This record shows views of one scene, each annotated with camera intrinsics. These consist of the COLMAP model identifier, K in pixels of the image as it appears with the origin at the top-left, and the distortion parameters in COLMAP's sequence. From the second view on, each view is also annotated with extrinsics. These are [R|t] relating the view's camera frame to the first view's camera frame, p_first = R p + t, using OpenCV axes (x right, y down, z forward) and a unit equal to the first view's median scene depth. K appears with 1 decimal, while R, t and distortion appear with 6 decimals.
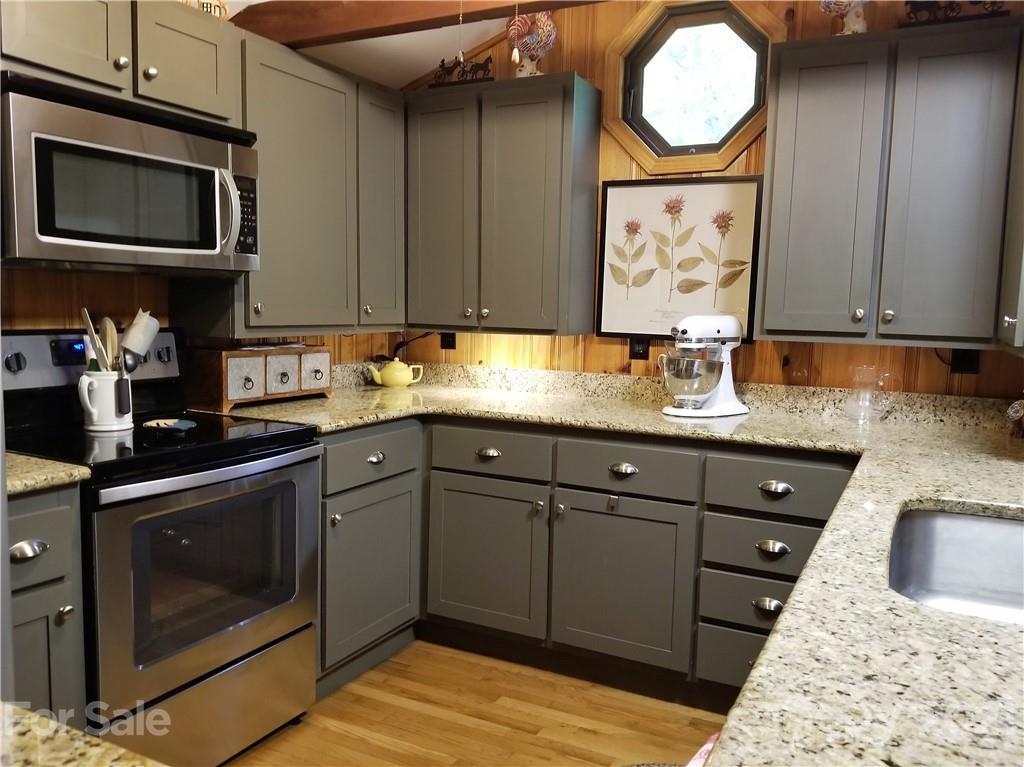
lens RADIAL K [[816.1, 0, 511.4], [0, 816.1, 394.5], [0, 0, 1]] dist [0.053195, -0.048522]
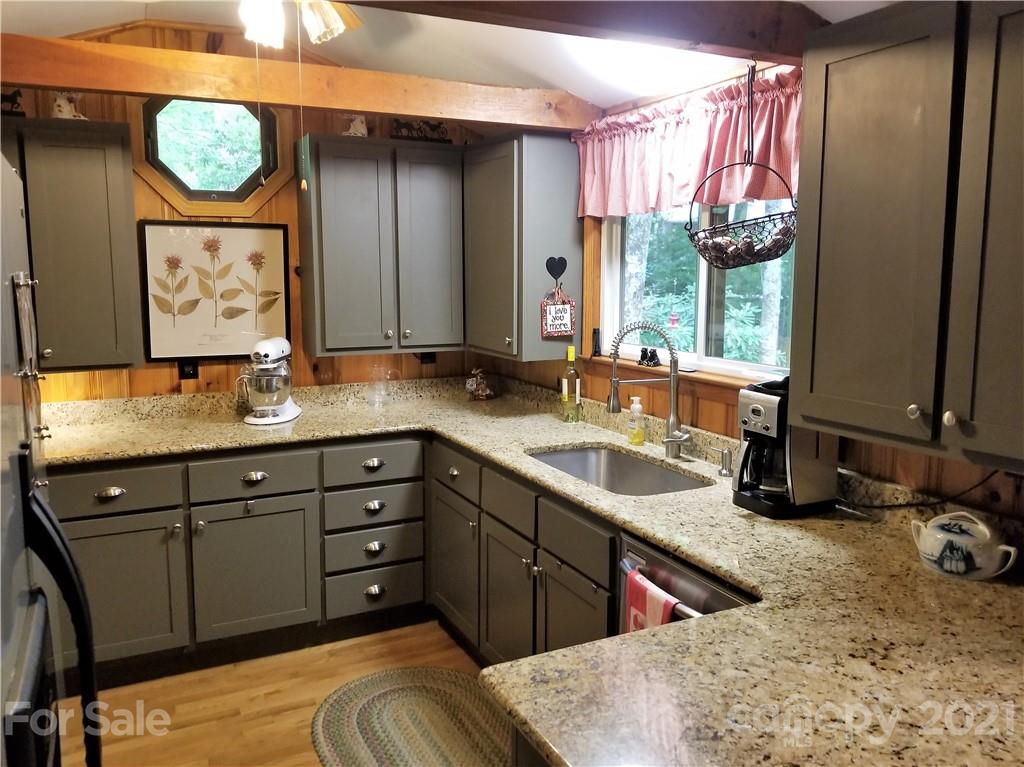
lens RADIAL K [[816.1, 0, 516.4], [0, 816.1, 376.7], [0, 0, 1]] dist [0.053195, -0.048522]
pose [[0.590986, -0.132202, 0.795776, -0.532610], [0.102845, 0.990778, 0.088220, -0.112161], [-0.800099, 0.029705, 0.599132, -0.032921]]
